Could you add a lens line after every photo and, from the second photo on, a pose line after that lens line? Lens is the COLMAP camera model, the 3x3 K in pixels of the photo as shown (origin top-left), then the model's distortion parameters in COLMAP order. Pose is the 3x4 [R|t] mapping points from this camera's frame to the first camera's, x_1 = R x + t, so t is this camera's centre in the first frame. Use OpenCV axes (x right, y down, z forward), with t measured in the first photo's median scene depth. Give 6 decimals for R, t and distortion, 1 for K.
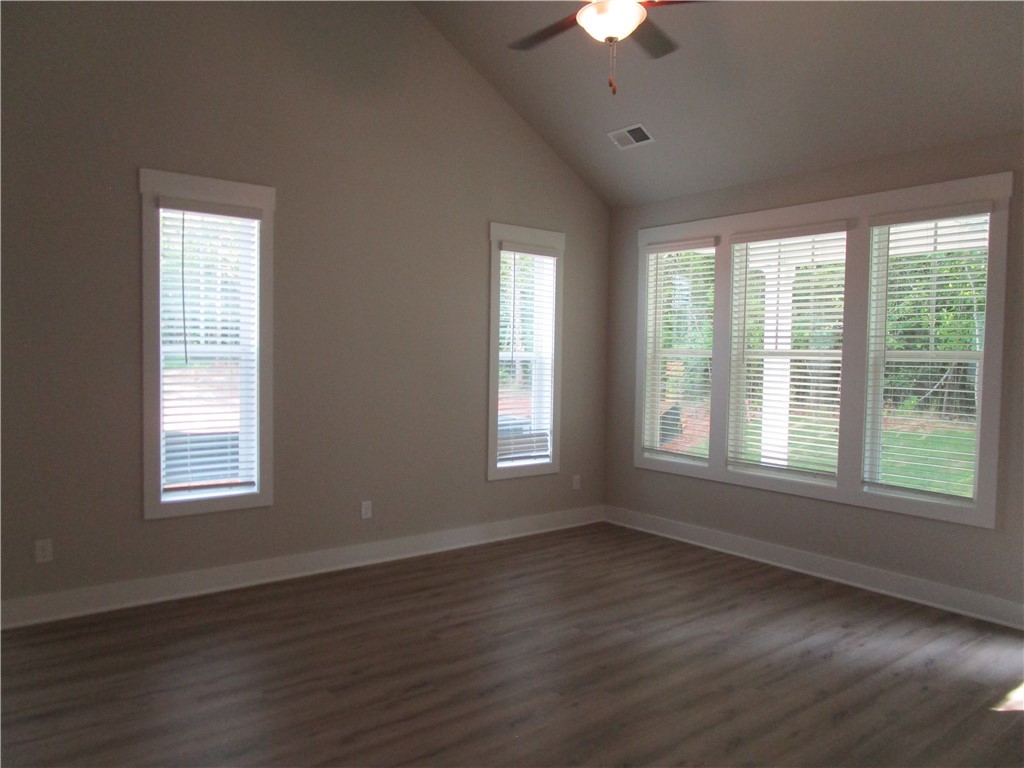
lens RADIAL K [[745.6, 0, 512.1], [0, 745.6, 385.9], [0, 0, 1]] dist [-0.002118, -0.004416]
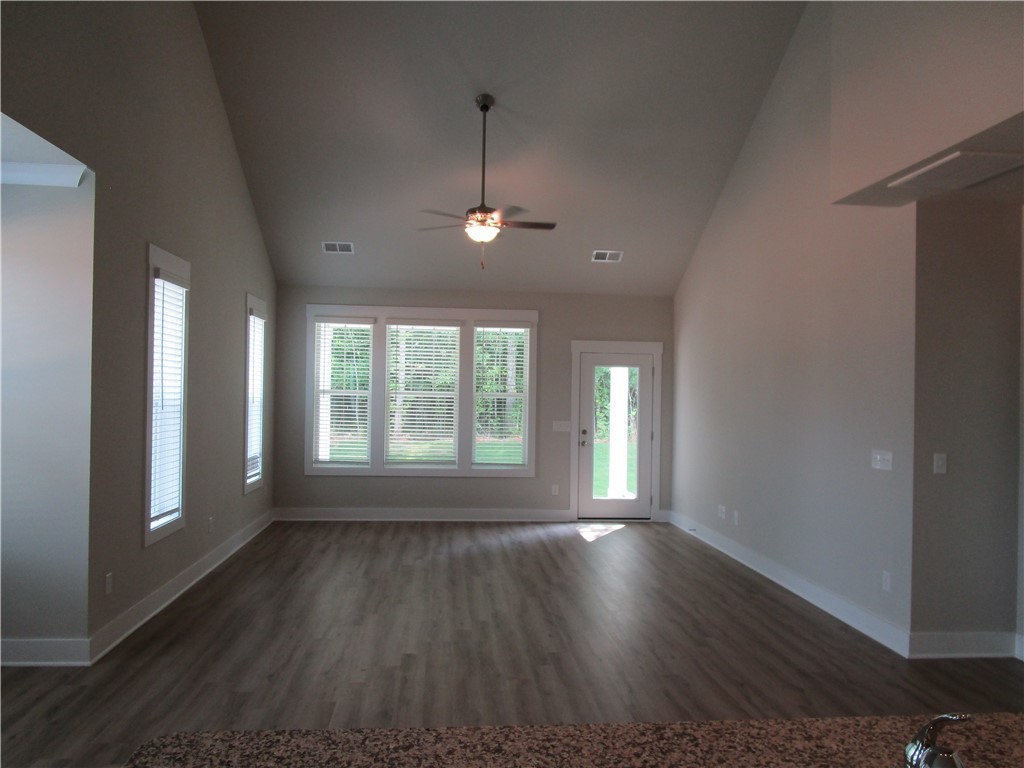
lens RADIAL K [[745.6, 0, 511.6], [0, 745.6, 383.2], [0, 0, 1]] dist [-0.002118, -0.004416]
pose [[0.540269, 0.002105, 0.841490, -0.872632], [0.029758, 0.999324, -0.021606, -0.022463], [-0.840966, 0.036714, 0.539841, -0.073796]]
